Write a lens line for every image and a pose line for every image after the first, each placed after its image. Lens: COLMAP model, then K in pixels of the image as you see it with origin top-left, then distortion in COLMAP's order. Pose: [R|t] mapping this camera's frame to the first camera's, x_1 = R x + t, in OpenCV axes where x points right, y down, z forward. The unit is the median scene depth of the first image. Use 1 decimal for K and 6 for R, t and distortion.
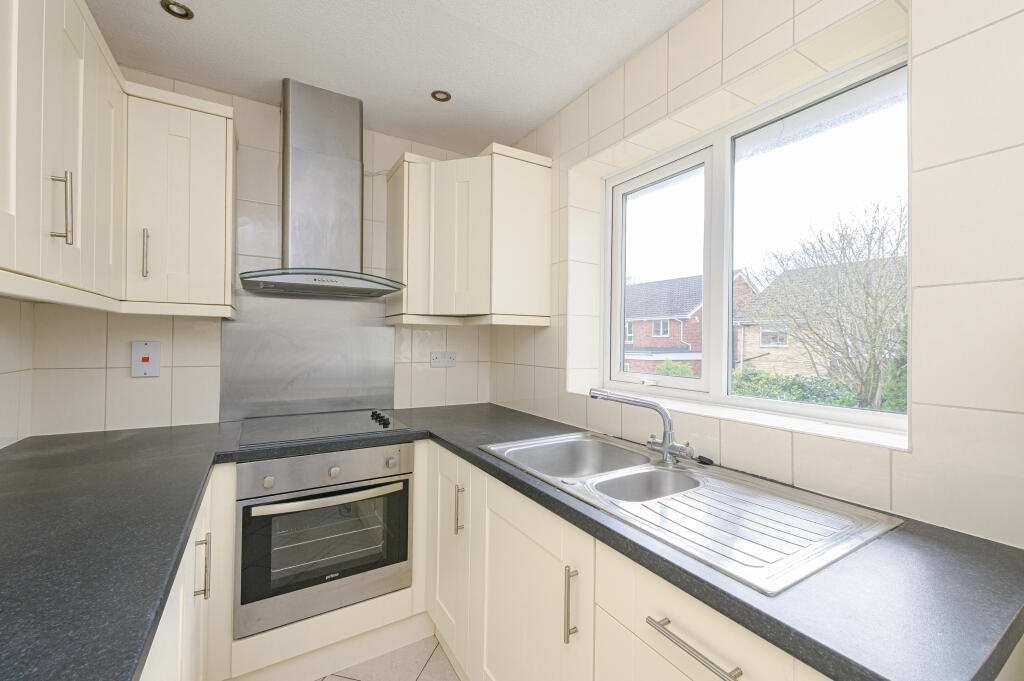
lens RADIAL K [[414.7, 0, 519.4], [0, 414.7, 335.4], [0, 0, 1]] dist [0.008809, -0.002090]
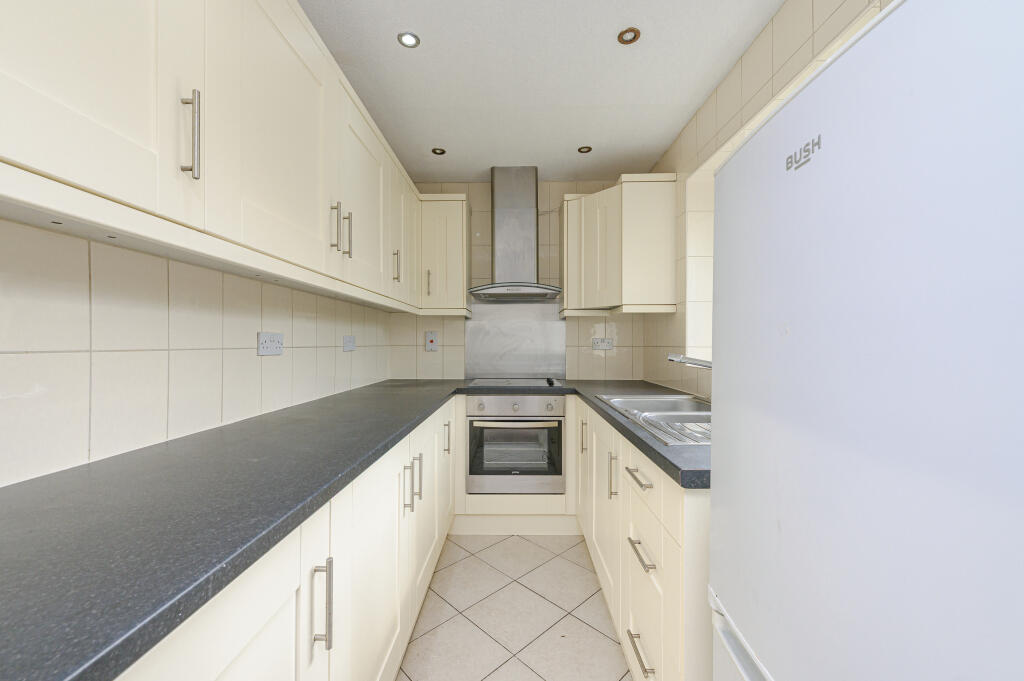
lens RADIAL K [[414.7, 0, 508.5], [0, 414.7, 342.1], [0, 0, 1]] dist [0.008809, -0.002090]
pose [[0.831530, -0.010243, -0.555385, 0.387837], [0.011520, 0.999933, -0.001194, 0.068218], [0.555360, -0.005405, 0.831592, -0.317633]]
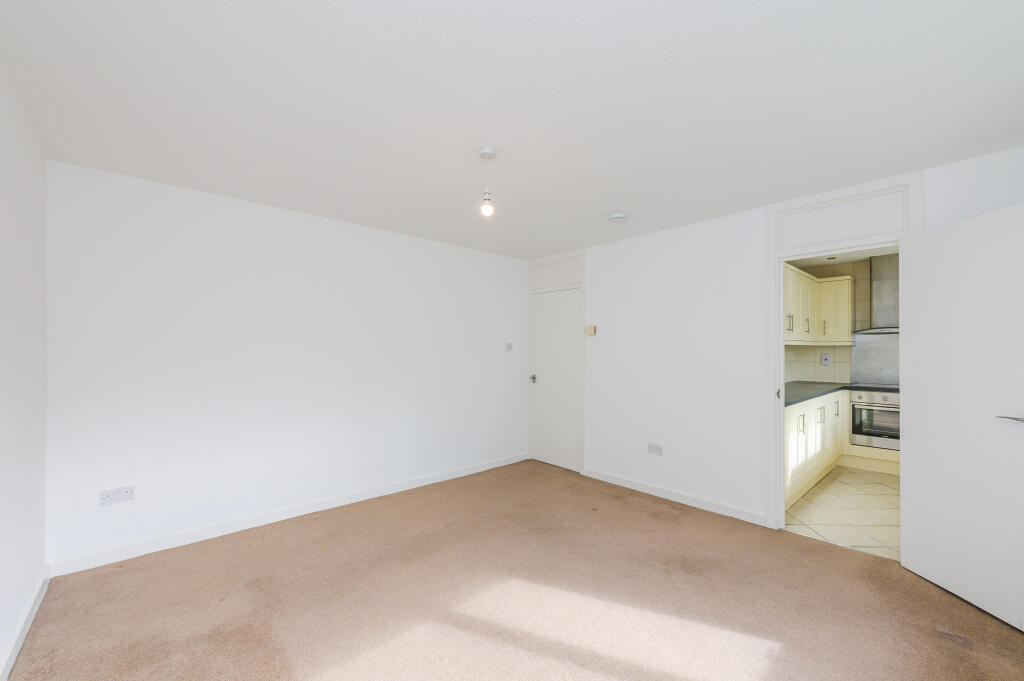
lens RADIAL K [[414.7, 0, 527.8], [0, 414.7, 354.8], [0, 0, 1]] dist [0.008809, -0.002090]
pose [[0.194082, -0.004149, -0.980977, 1.710621], [0.008856, 0.999958, -0.002477, 0.010248], [0.980945, -0.008206, 0.194110, -1.773195]]
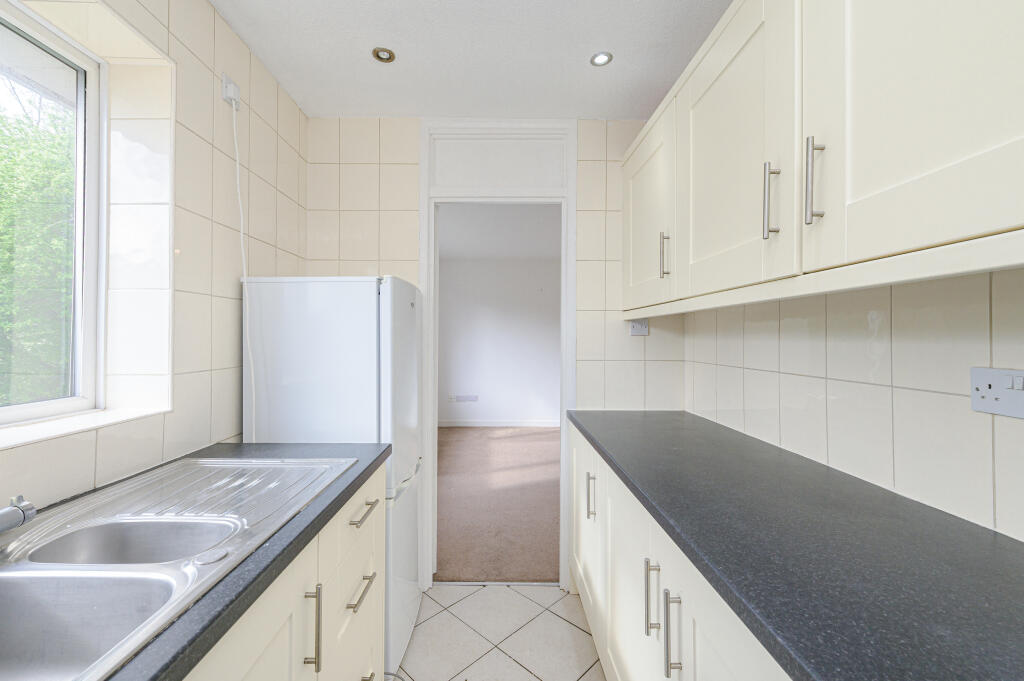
lens RADIAL K [[414.7, 0, 510.0], [0, 414.7, 336.1], [0, 0, 1]] dist [0.008809, -0.002090]
pose [[-0.842703, -0.012653, 0.538229, -0.397735], [-0.018833, 0.999805, -0.005982, 0.013035], [-0.538049, -0.015178, -0.842777, 0.864128]]
